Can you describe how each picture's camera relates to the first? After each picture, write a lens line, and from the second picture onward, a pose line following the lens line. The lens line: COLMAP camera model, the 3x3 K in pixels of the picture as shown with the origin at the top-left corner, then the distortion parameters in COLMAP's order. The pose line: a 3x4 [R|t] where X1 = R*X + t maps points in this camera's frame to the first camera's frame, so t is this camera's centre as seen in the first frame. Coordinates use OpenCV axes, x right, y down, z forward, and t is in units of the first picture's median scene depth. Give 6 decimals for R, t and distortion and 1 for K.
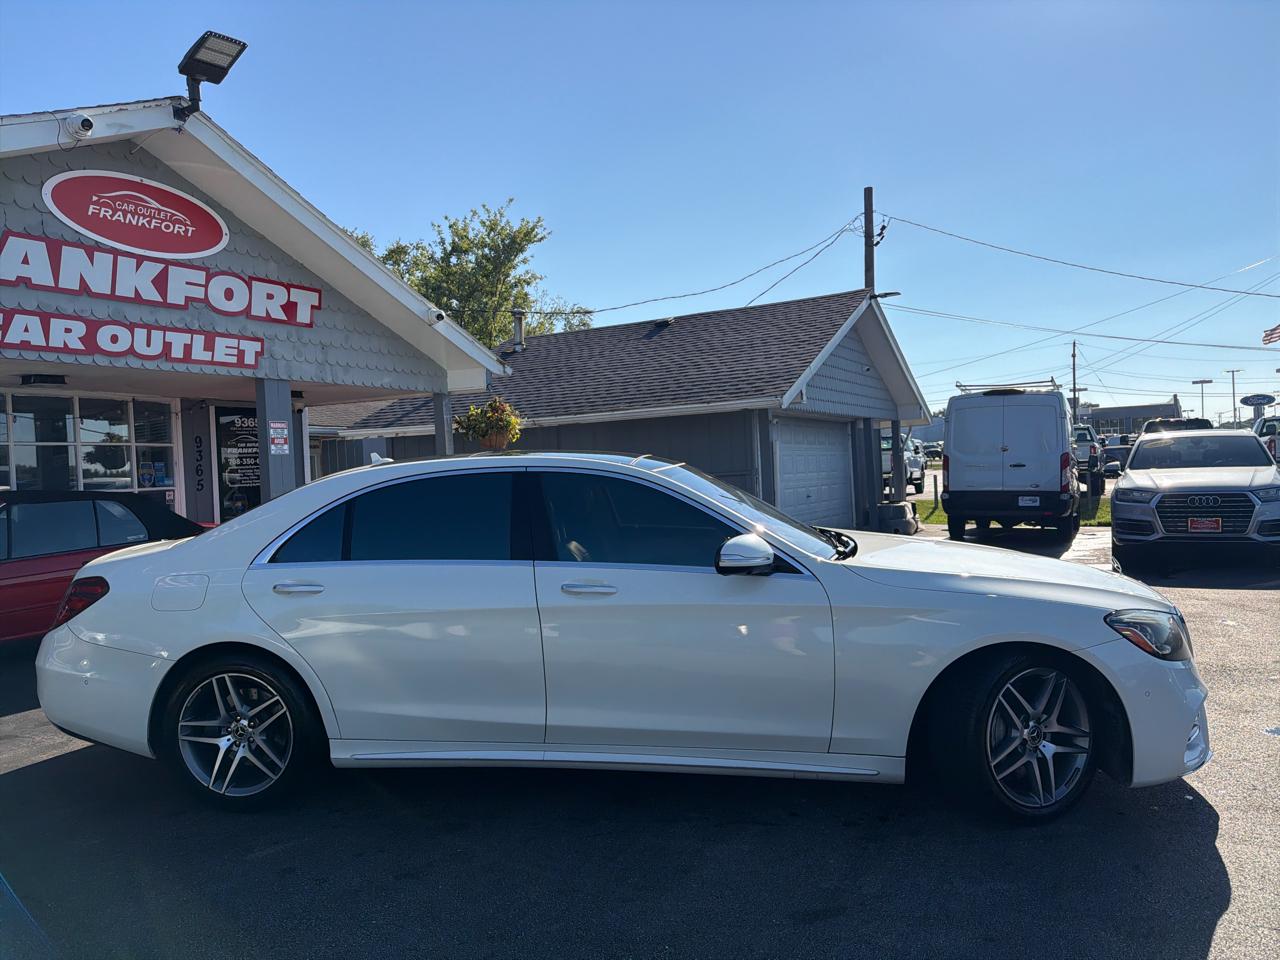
lens RADIAL K [[911.3, 0, 640.0], [0, 911.3, 480.0], [0, 0, 1]] dist [0.060305, -0.113530]
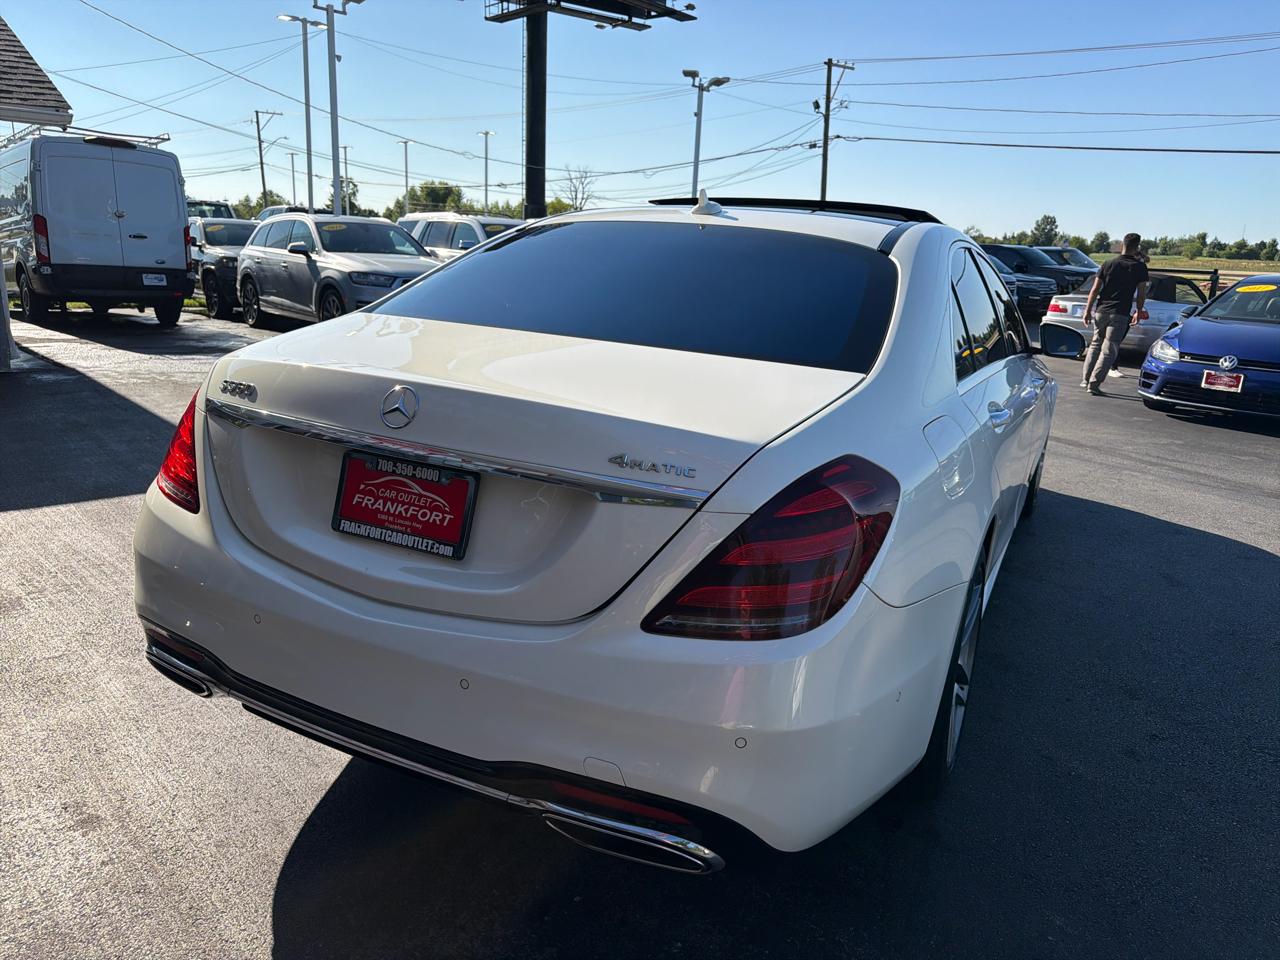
lens RADIAL K [[919.0, 0, 653.3], [0, 919.0, 479.5], [0, 0, 1]] dist [0.007169, -0.008850]
pose [[0.311038, -0.175763, 0.934004, -0.545827], [-0.047800, 0.978614, 0.200076, 0.021745], [-0.949195, -0.106877, 0.295985, 0.530243]]
